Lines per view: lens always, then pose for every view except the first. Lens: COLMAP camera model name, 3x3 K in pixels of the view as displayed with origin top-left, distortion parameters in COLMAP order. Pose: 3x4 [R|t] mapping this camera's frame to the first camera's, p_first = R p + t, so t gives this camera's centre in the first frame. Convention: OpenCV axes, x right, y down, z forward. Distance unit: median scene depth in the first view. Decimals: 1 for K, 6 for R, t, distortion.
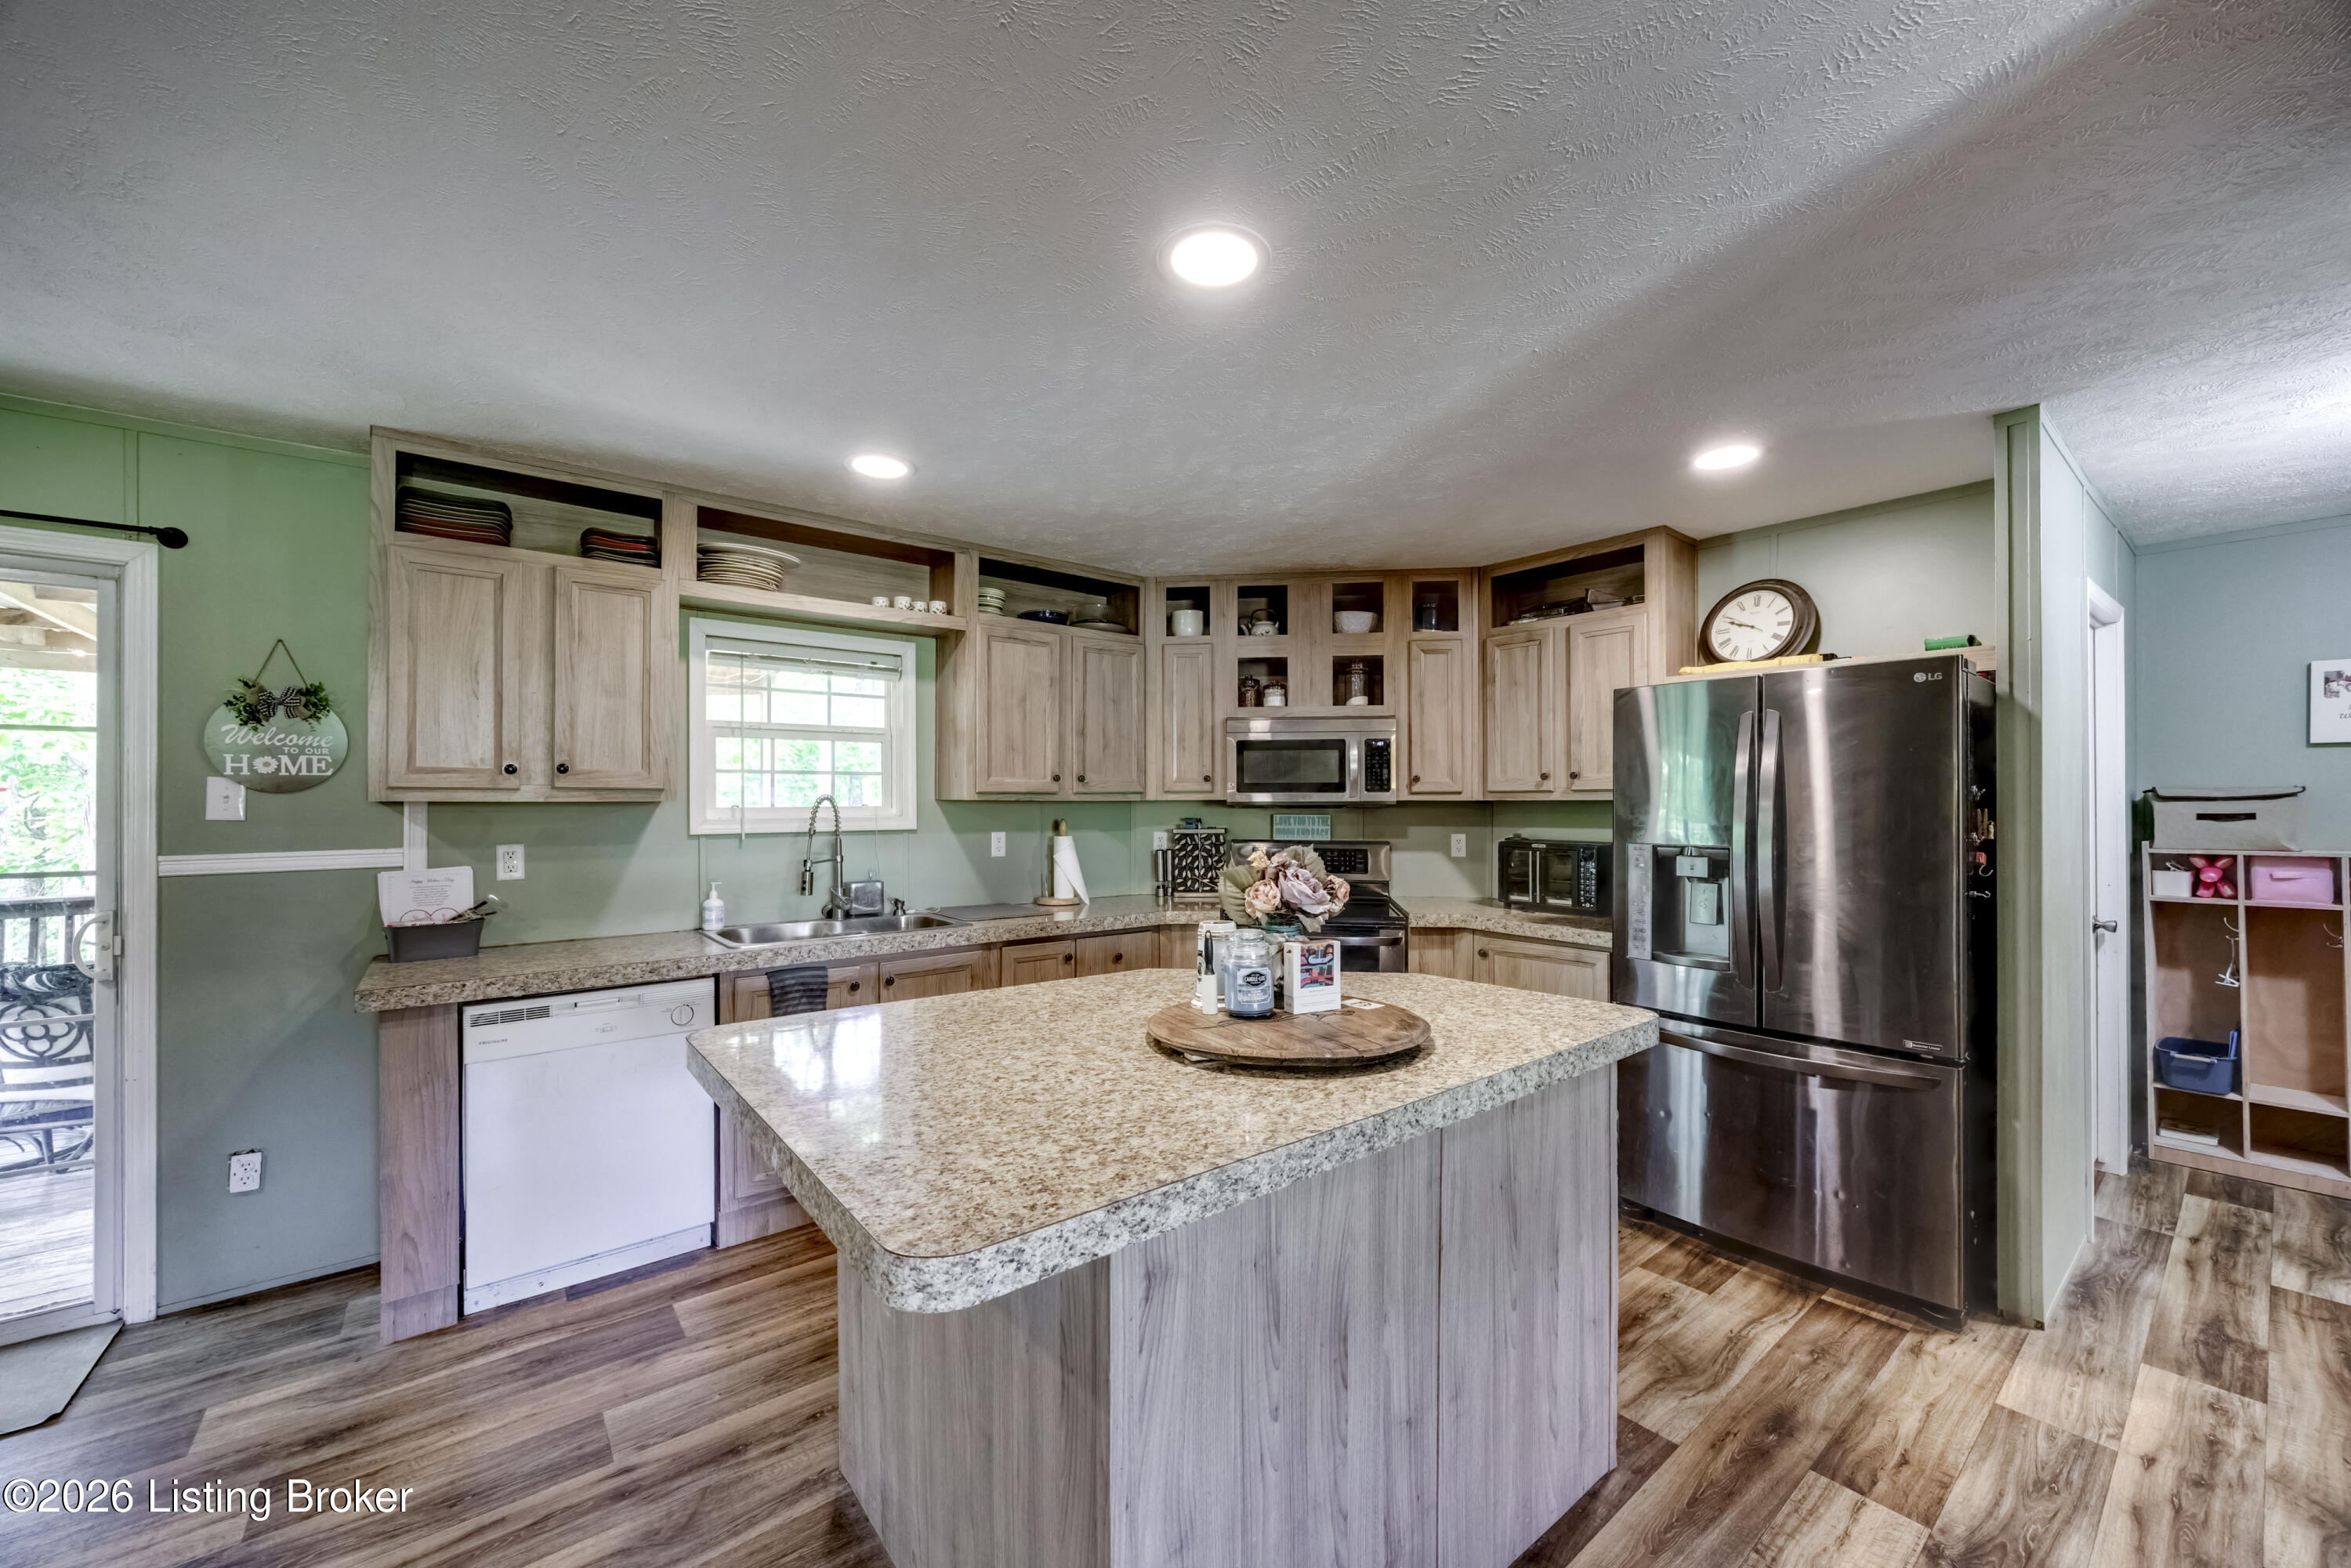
lens RADIAL K [[884.3, 0, 1169.0], [0, 884.3, 797.2], [0, 0, 1]] dist [0.000021, -0.000164]
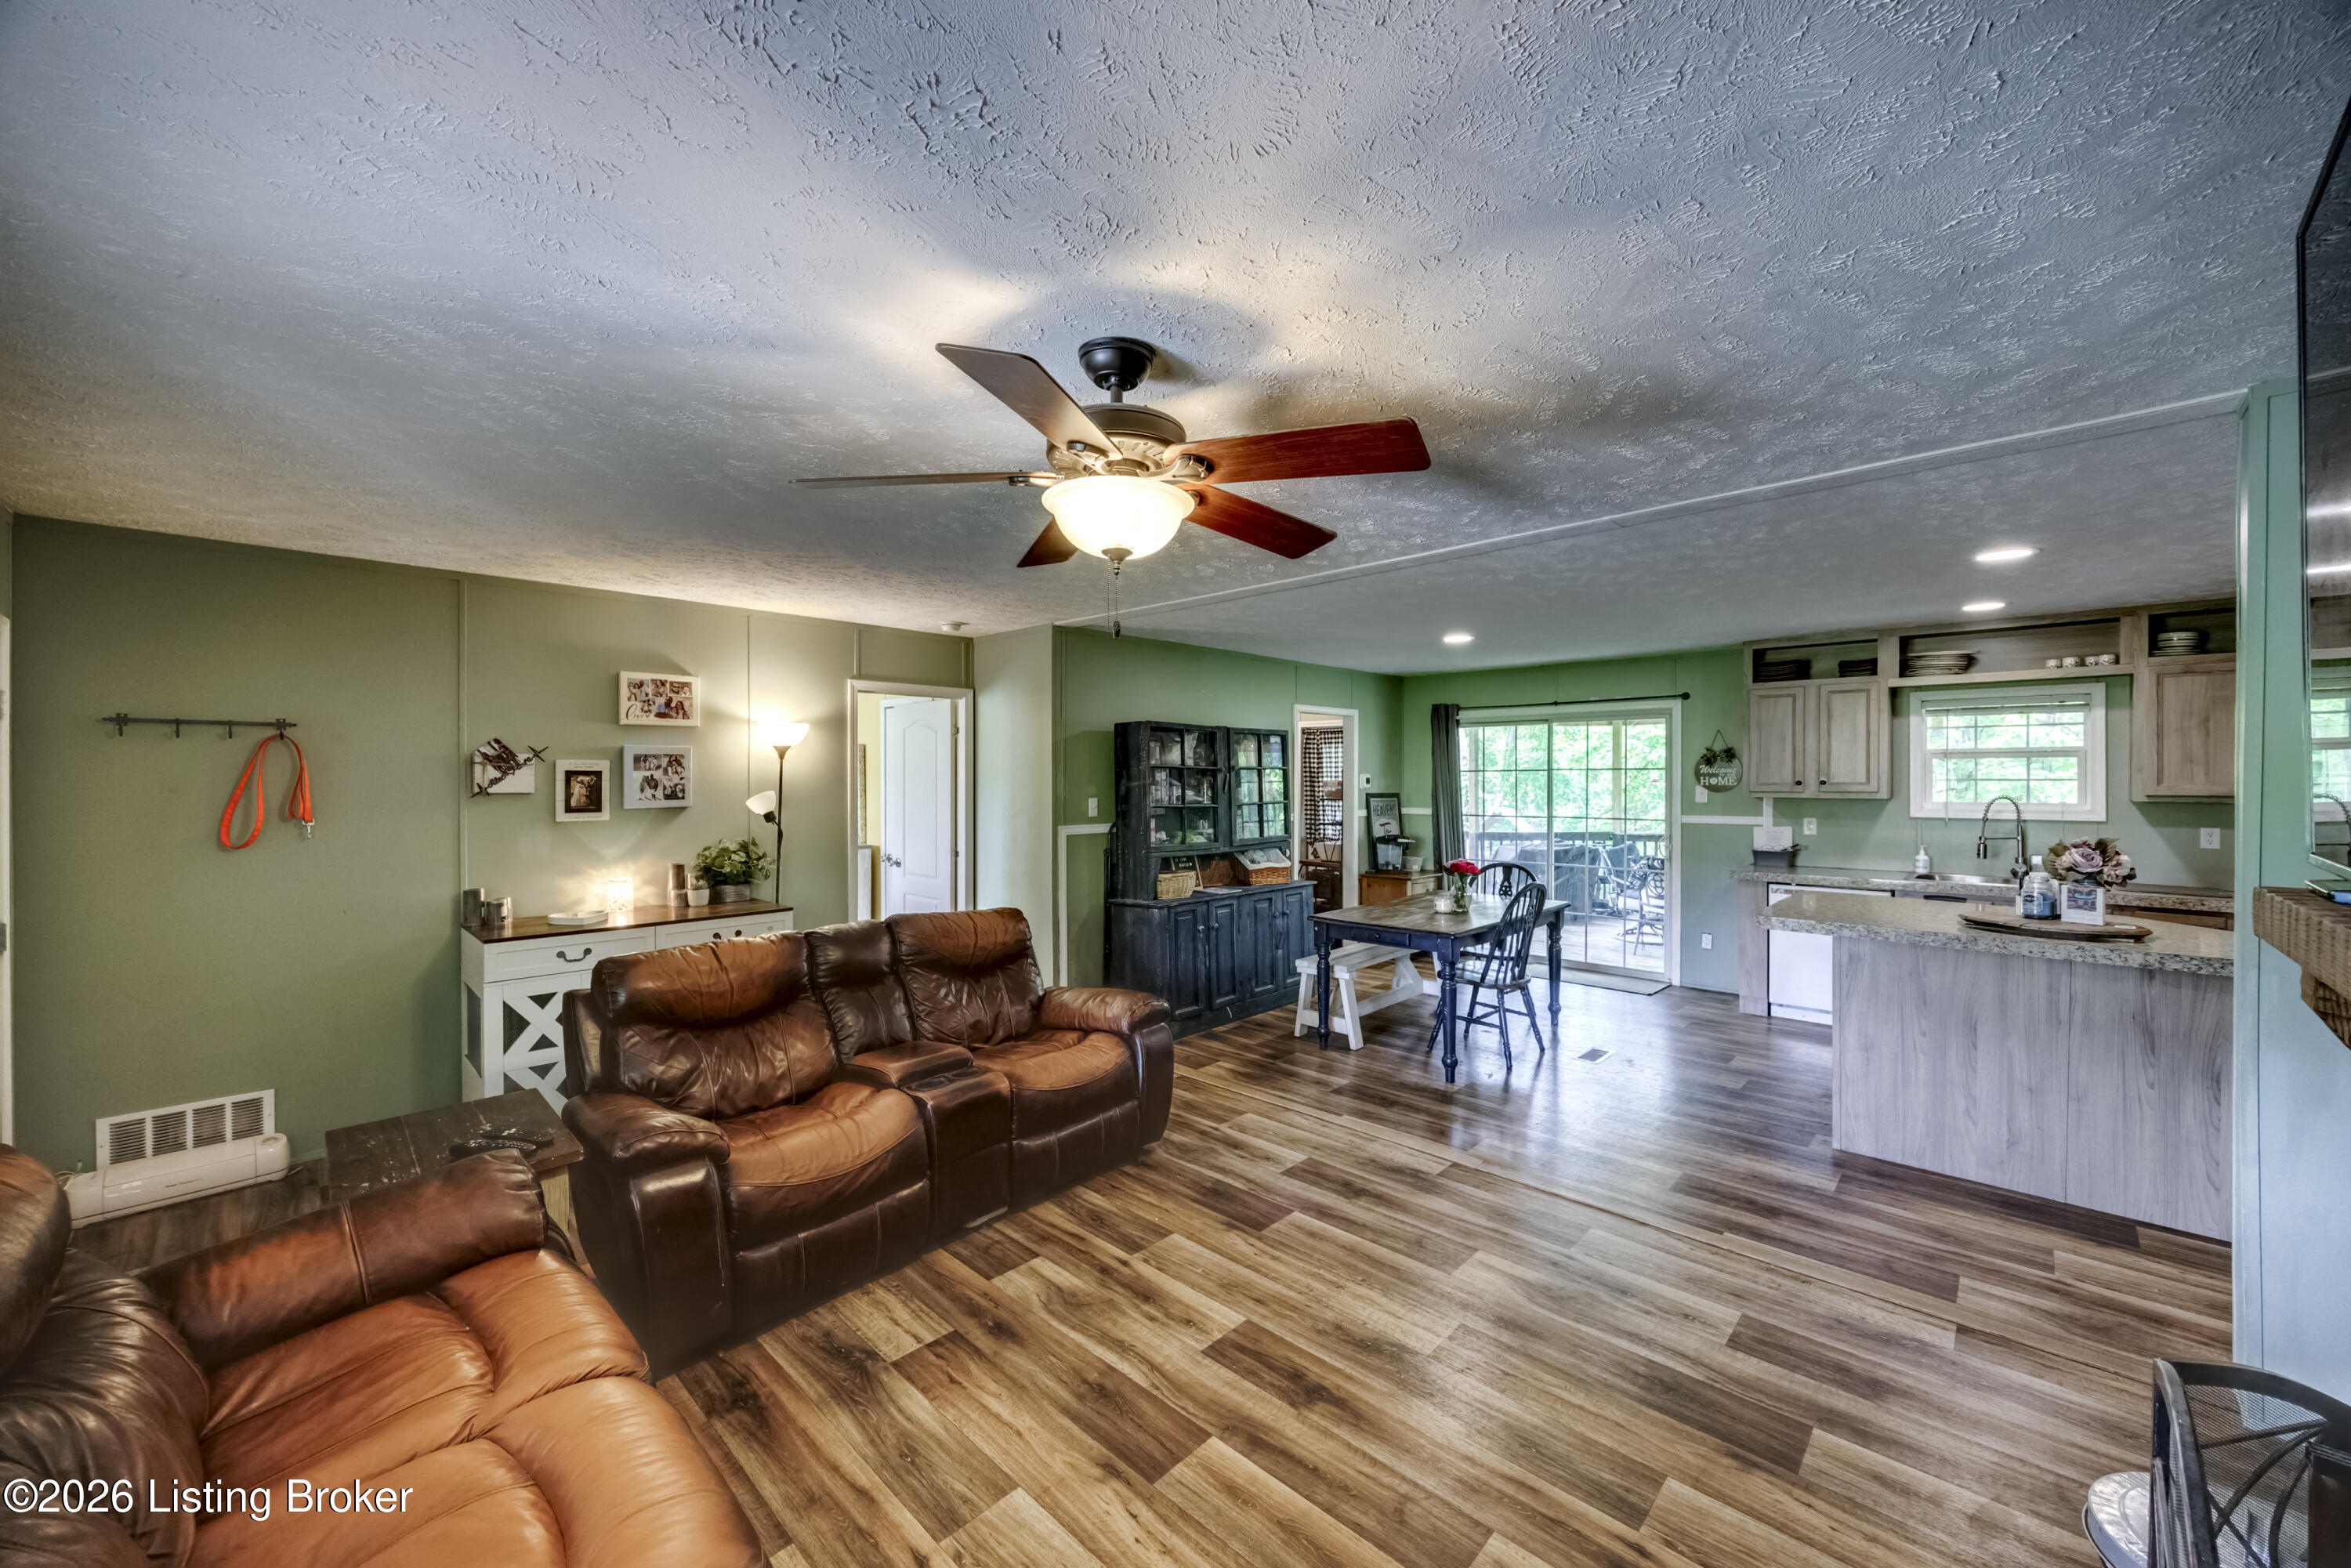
lens RADIAL K [[884.3, 0, 1169.0], [0, 884.3, 797.2], [0, 0, 1]] dist [0.000021, -0.000164]
pose [[0.111209, 0.021145, -0.993572, 0.914503], [0.001626, 0.999768, 0.021458, -0.033118], [0.993796, -0.004002, 0.111148, -0.573107]]
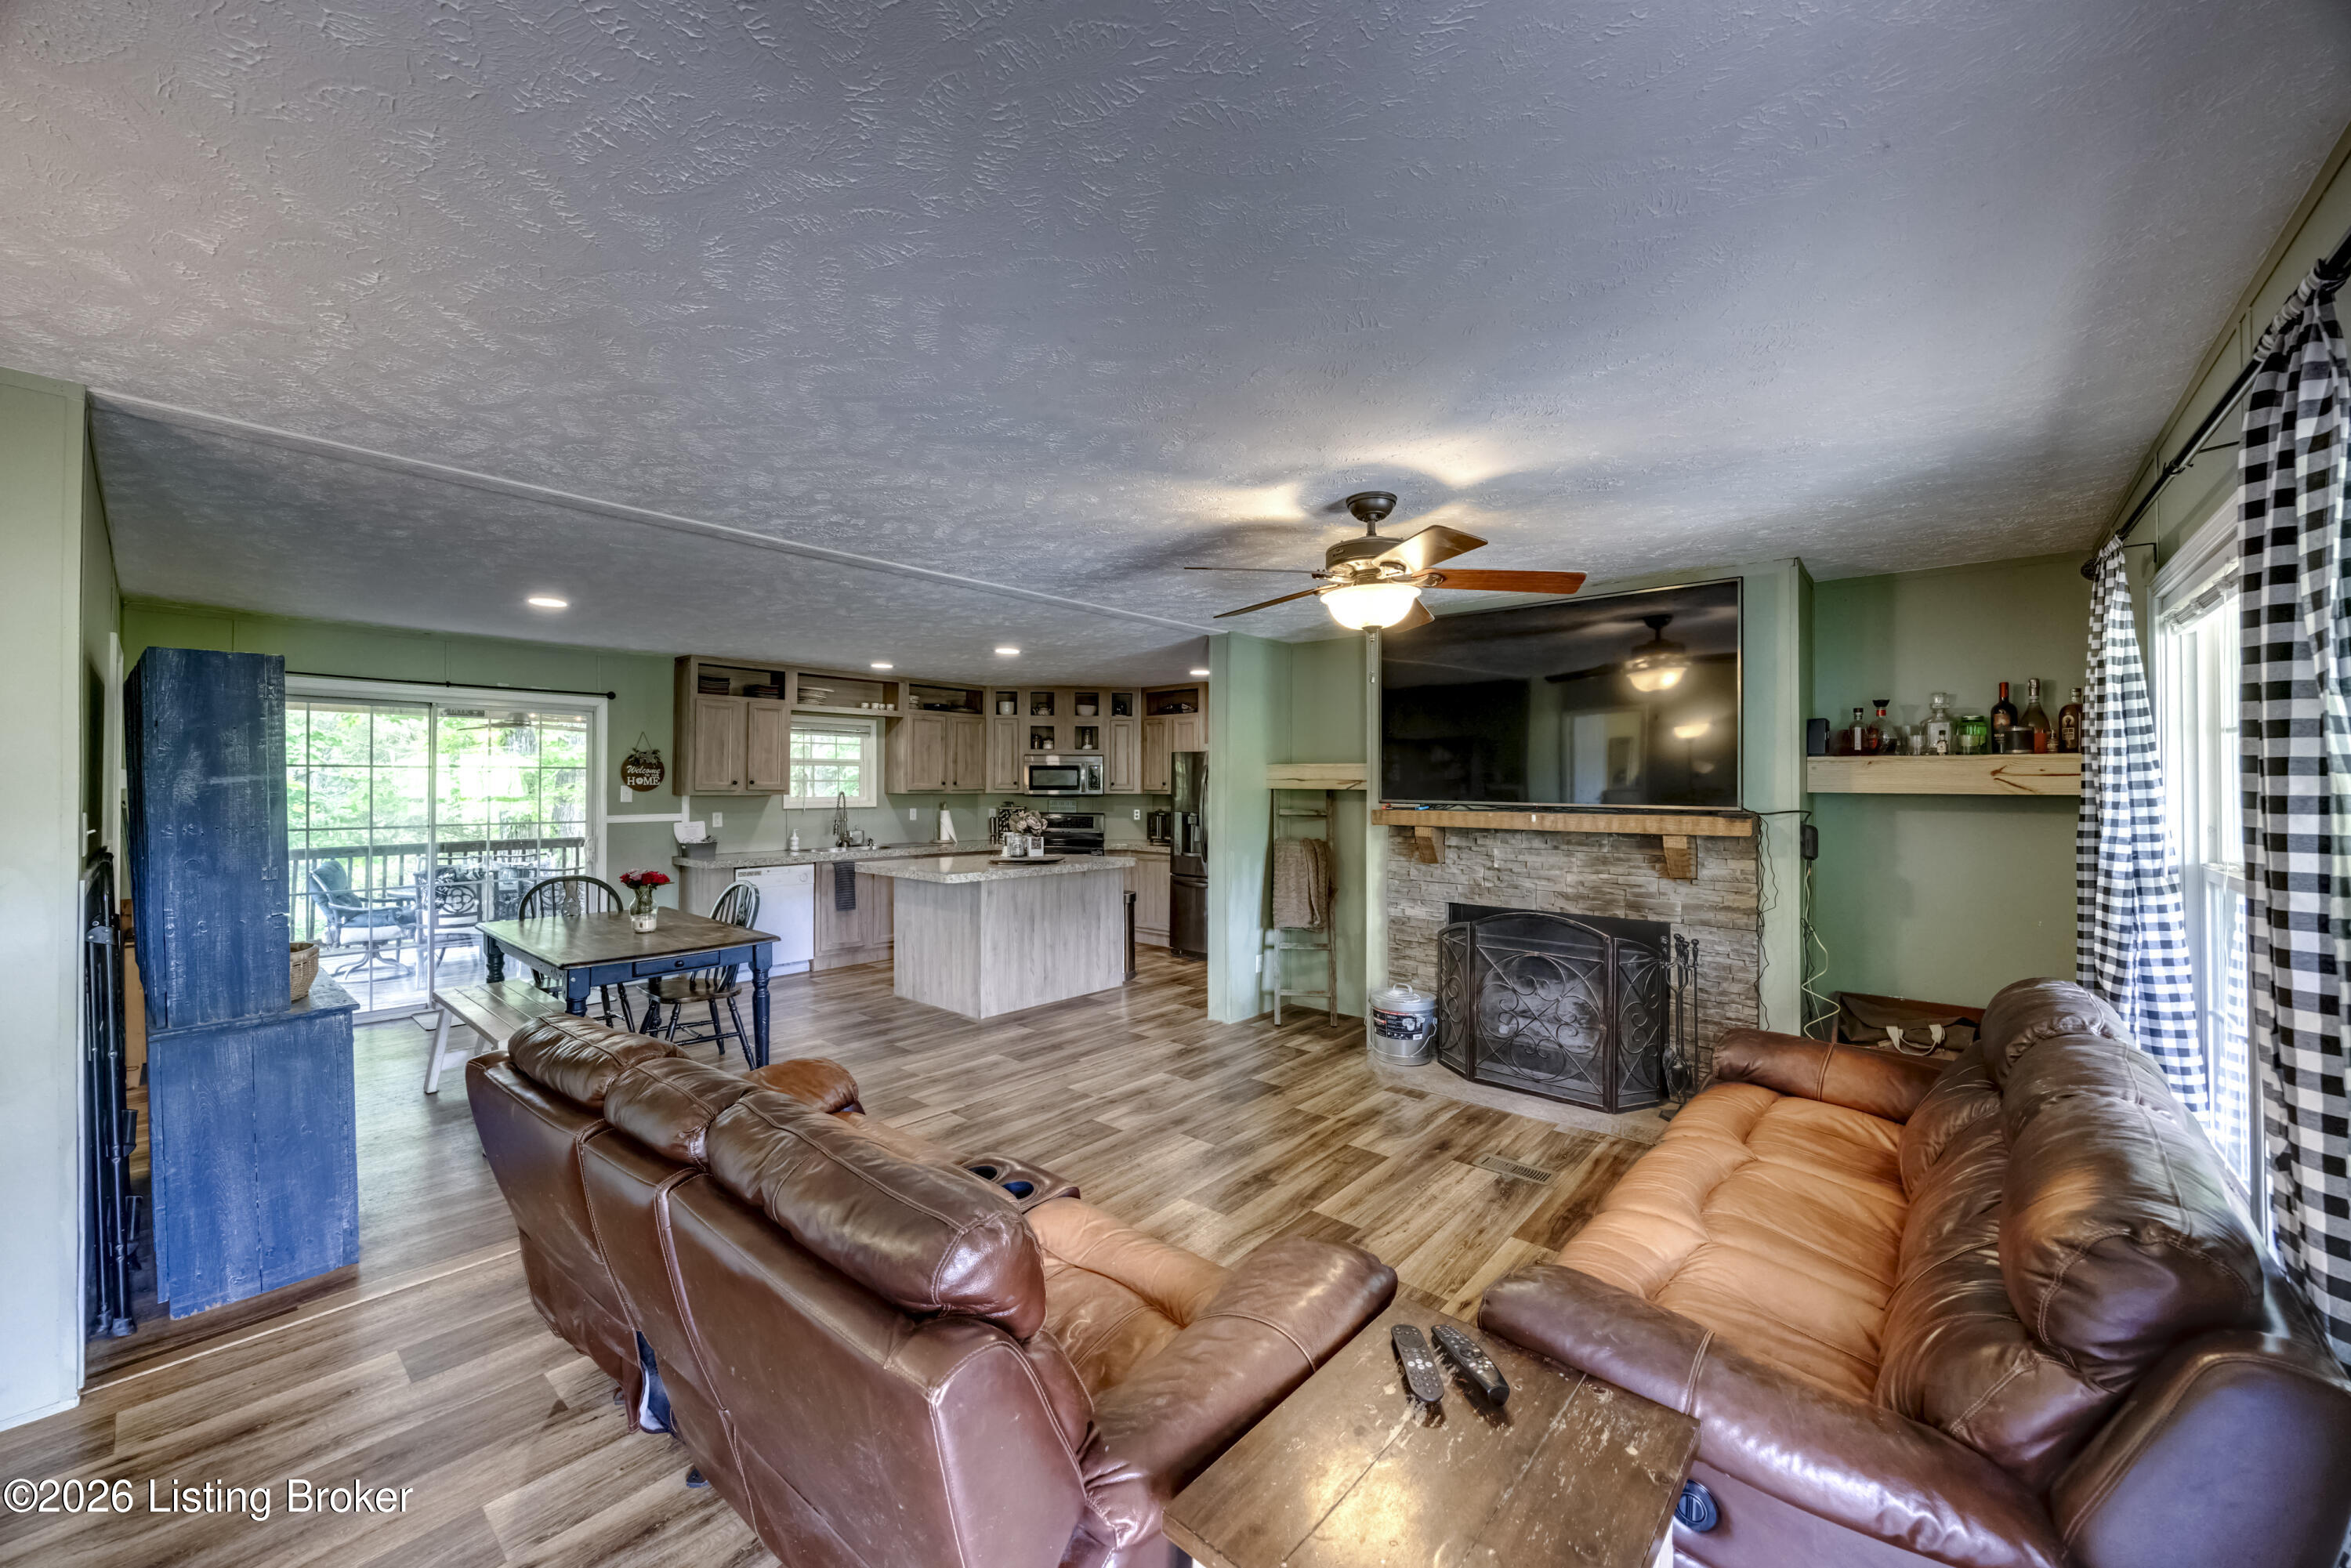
lens RADIAL K [[907.3, 0, 1175.5], [0, 907.3, 784.0], [0, 0, 1]] dist [0.000928, 0.000021]
pose [[0.983255, 0.004495, 0.182179, 0.027700], [-0.004876, 0.999987, 0.001647, -0.027919], [-0.182170, -0.002508, 0.983264, -1.345766]]
